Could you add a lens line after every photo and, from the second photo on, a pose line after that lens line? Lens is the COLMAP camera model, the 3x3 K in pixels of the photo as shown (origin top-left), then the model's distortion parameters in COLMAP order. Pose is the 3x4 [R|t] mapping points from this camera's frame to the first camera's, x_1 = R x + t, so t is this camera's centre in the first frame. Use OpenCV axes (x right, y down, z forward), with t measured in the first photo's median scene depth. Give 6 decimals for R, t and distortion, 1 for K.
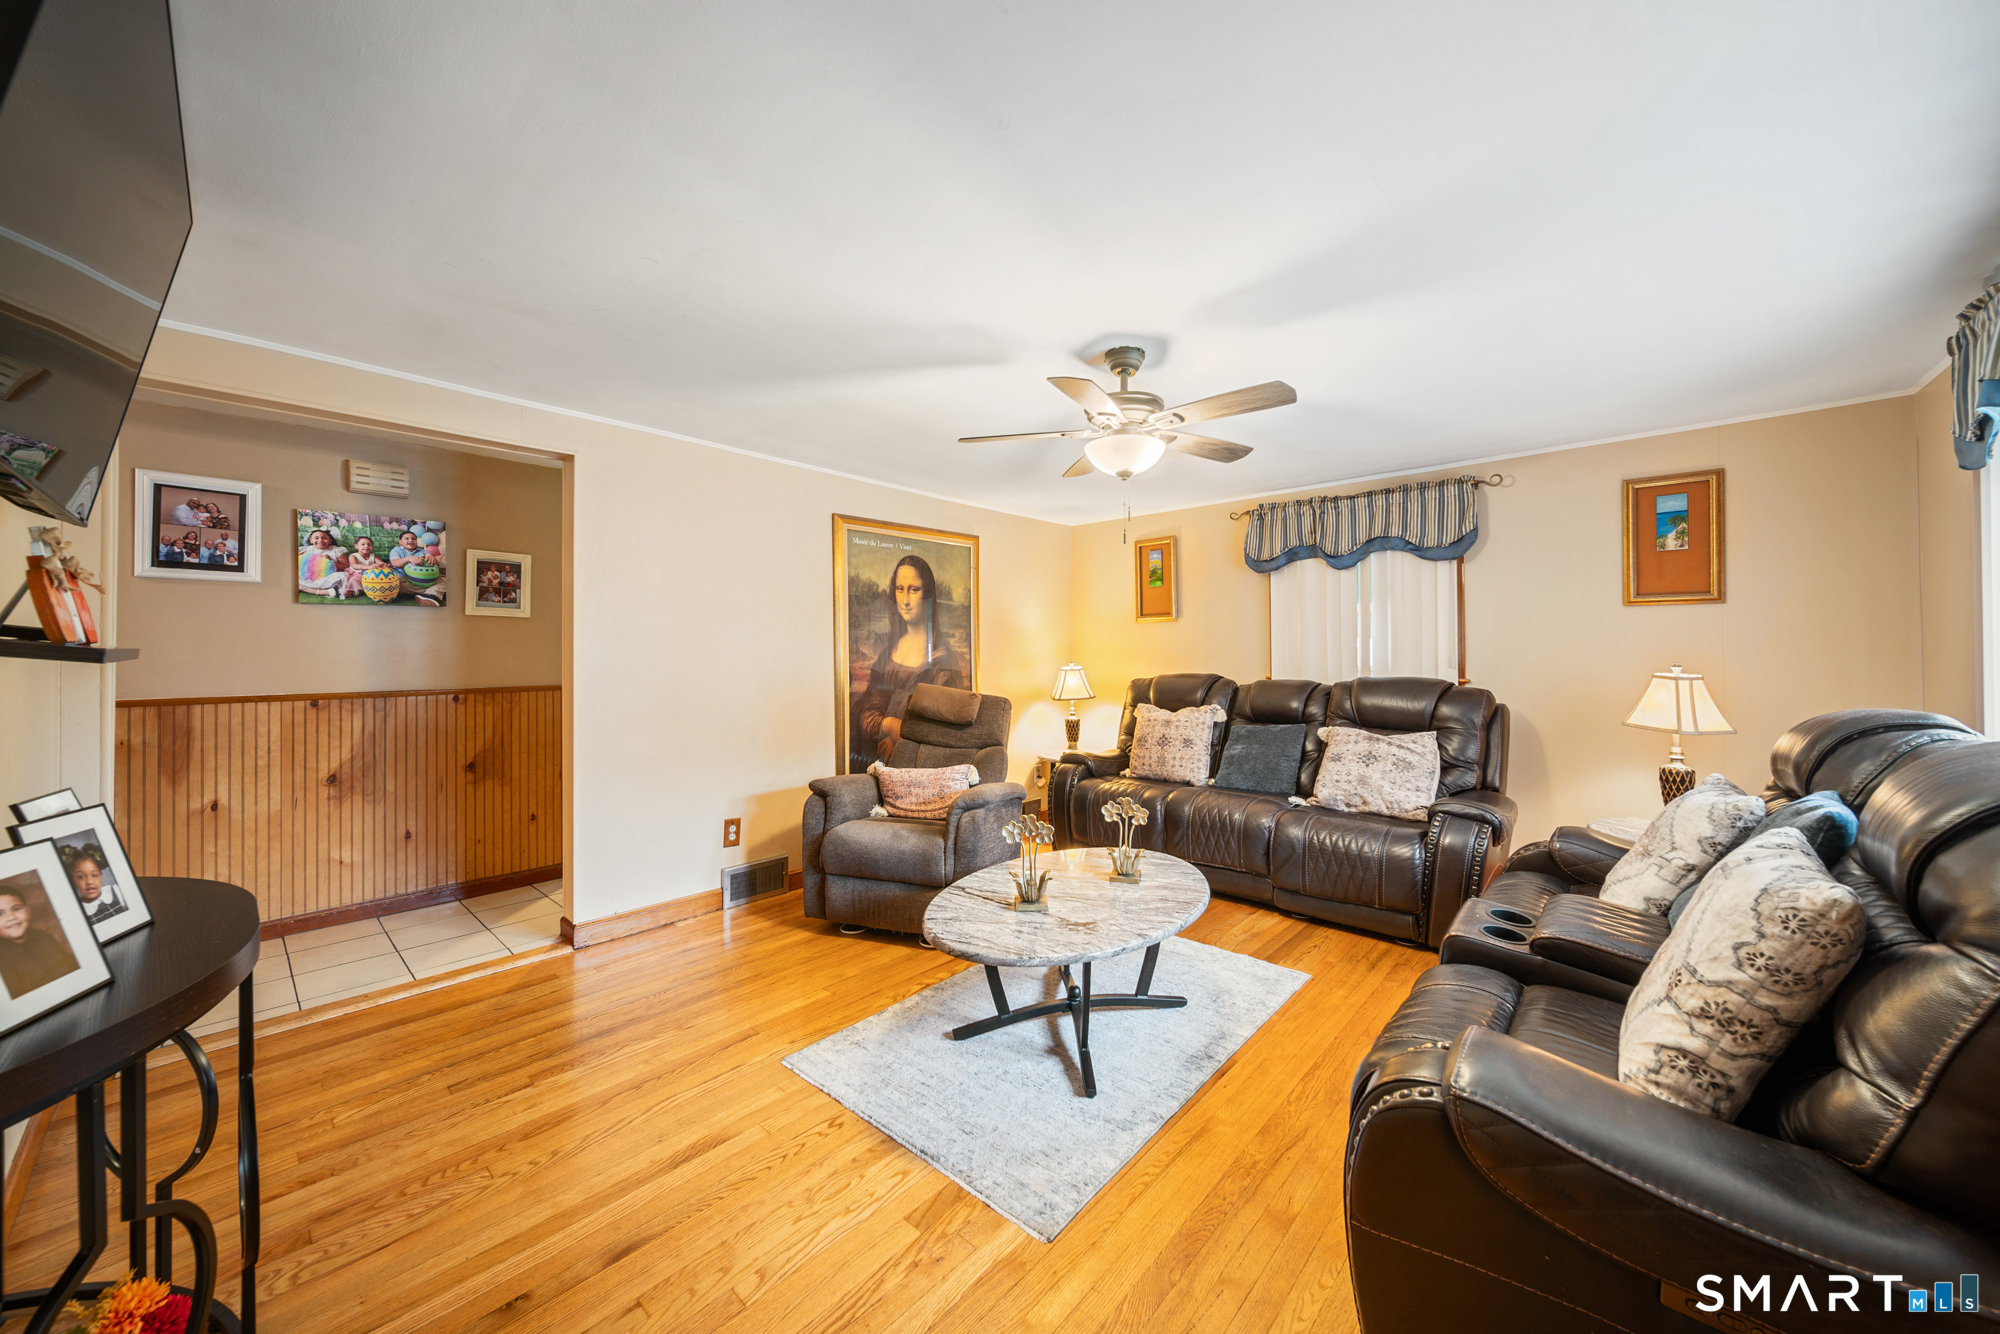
lens RADIAL K [[724.7, 0, 1003.2], [0, 724.7, 635.9], [0, 0, 1]] dist [-0.000342, -0.000133]
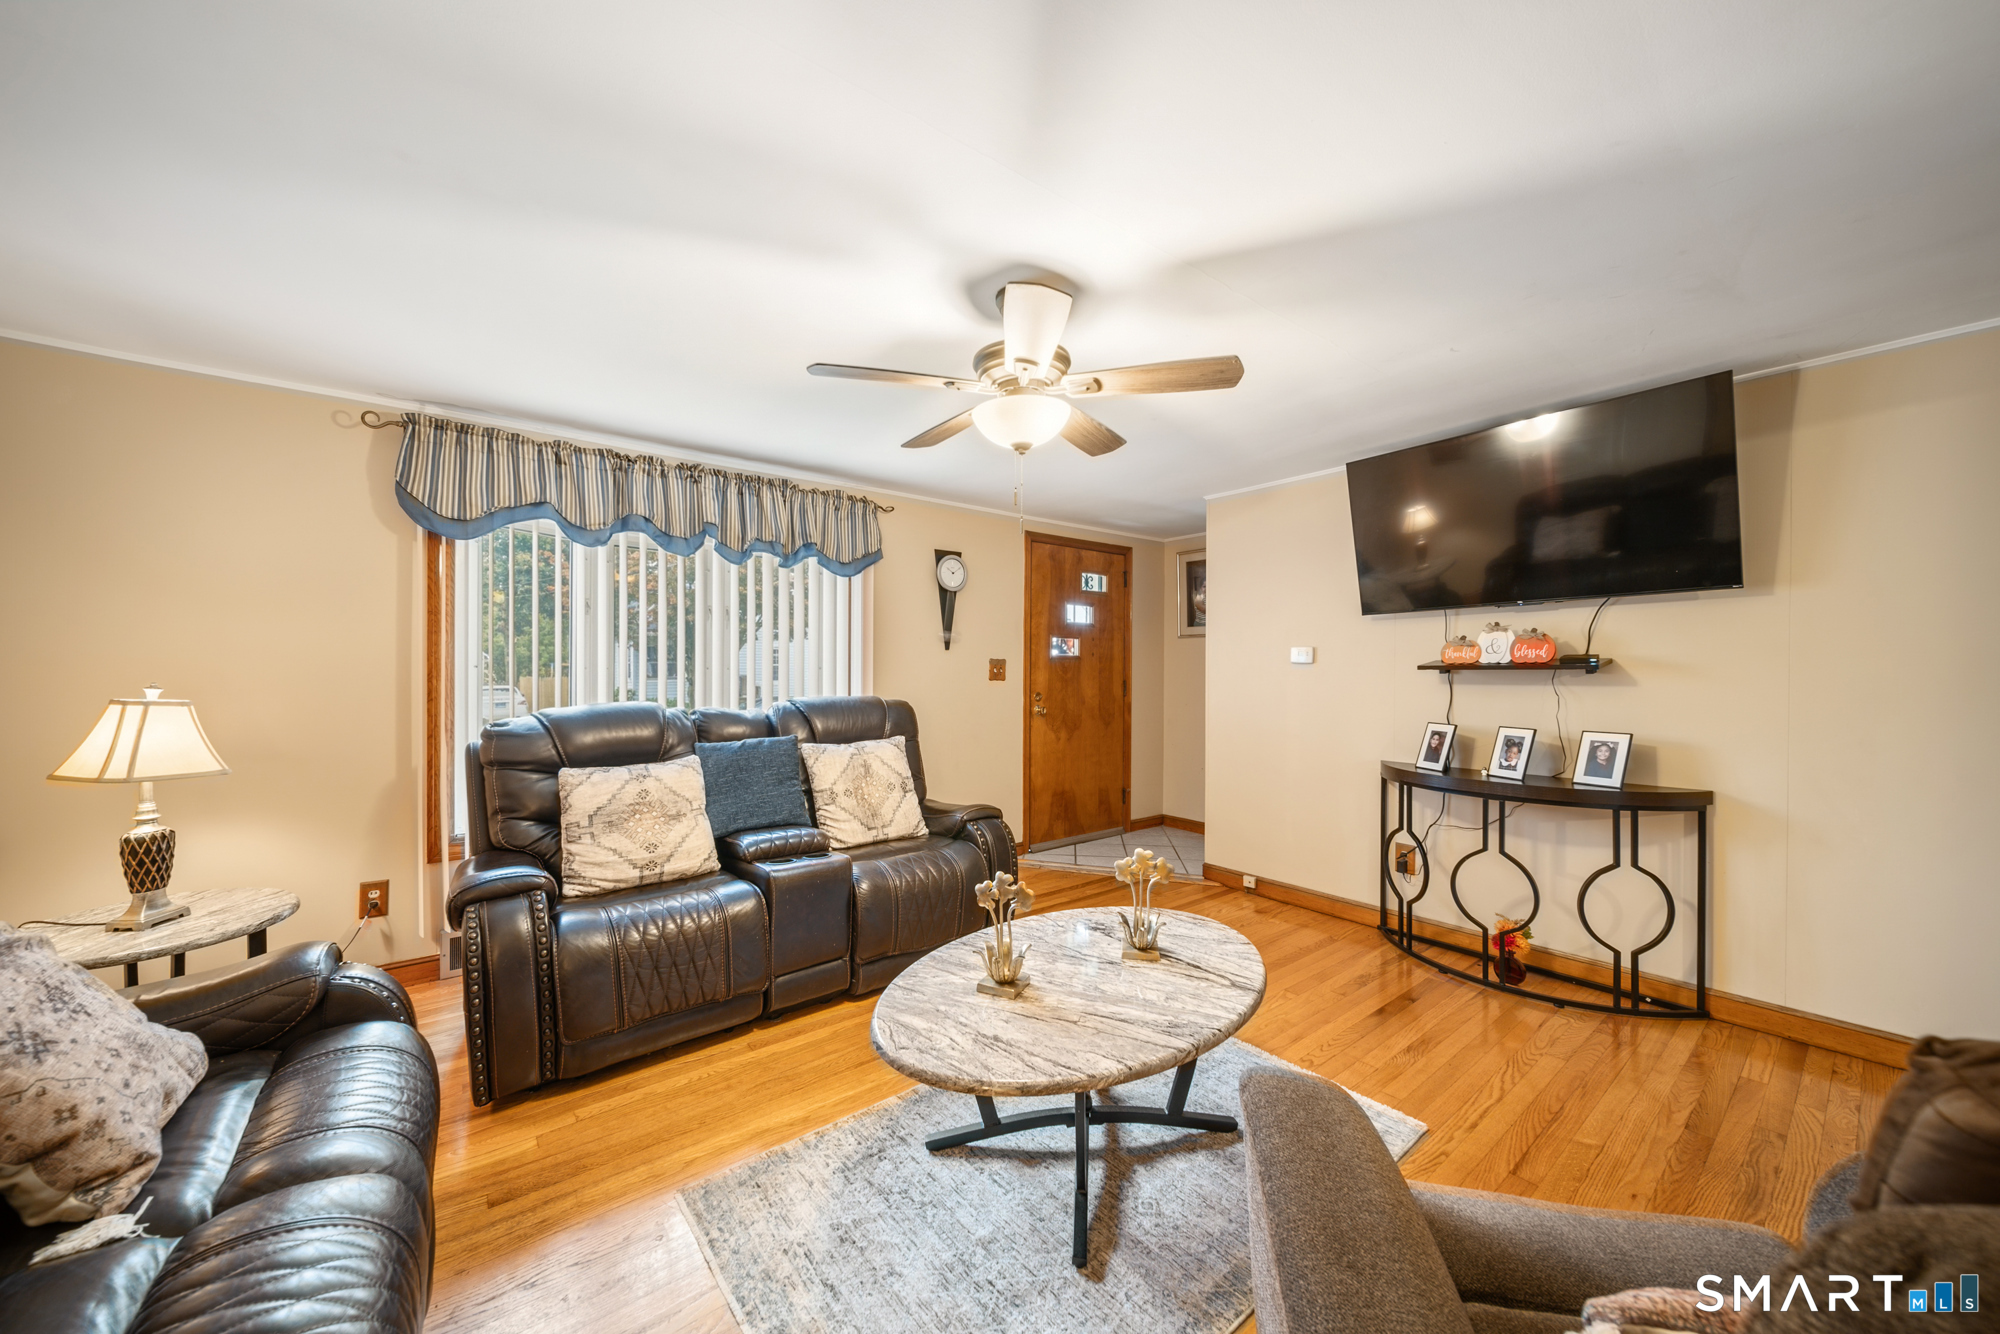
lens RADIAL K [[704.7, 0, 1000.0], [0, 704.7, 667.0], [0, 0, 1]] dist [-0.000521, -0.000042]
pose [[-0.987572, 0.002965, 0.157137, 0.048285], [-0.000742, 0.999723, -0.023530, 0.029628], [-0.157164, -0.023354, -0.987296, 1.268187]]
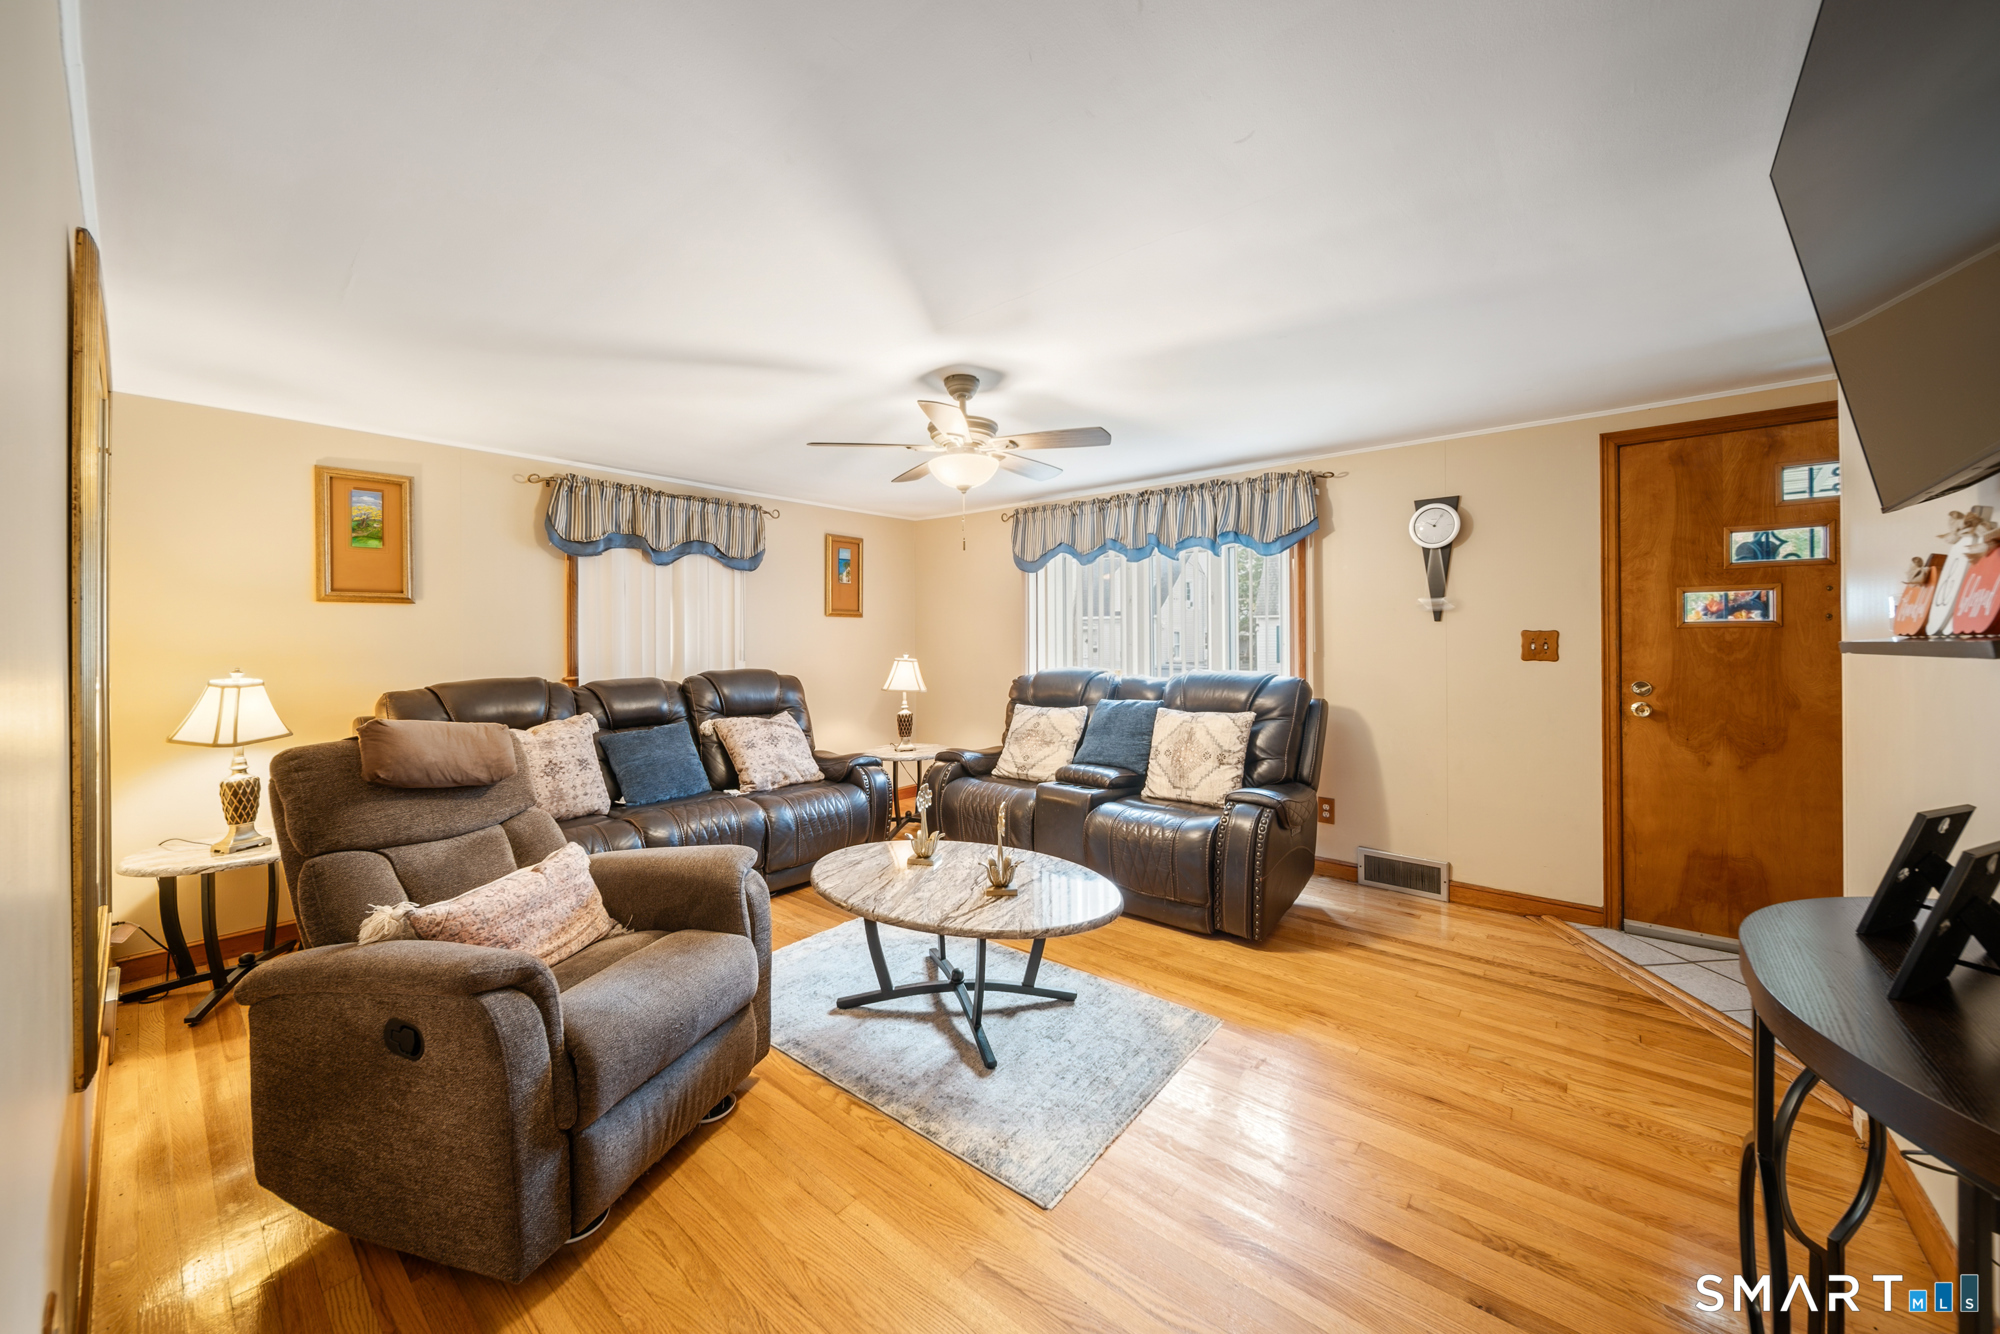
lens RADIAL K [[724.7, 0, 1003.2], [0, 724.7, 635.9], [0, 0, 1]] dist [-0.000342, -0.000133]
pose [[-0.056307, 0.012087, 0.998340, -0.677139], [-0.015045, 0.999803, -0.012953, 0.013625], [-0.998300, -0.015749, -0.056114, 0.714413]]
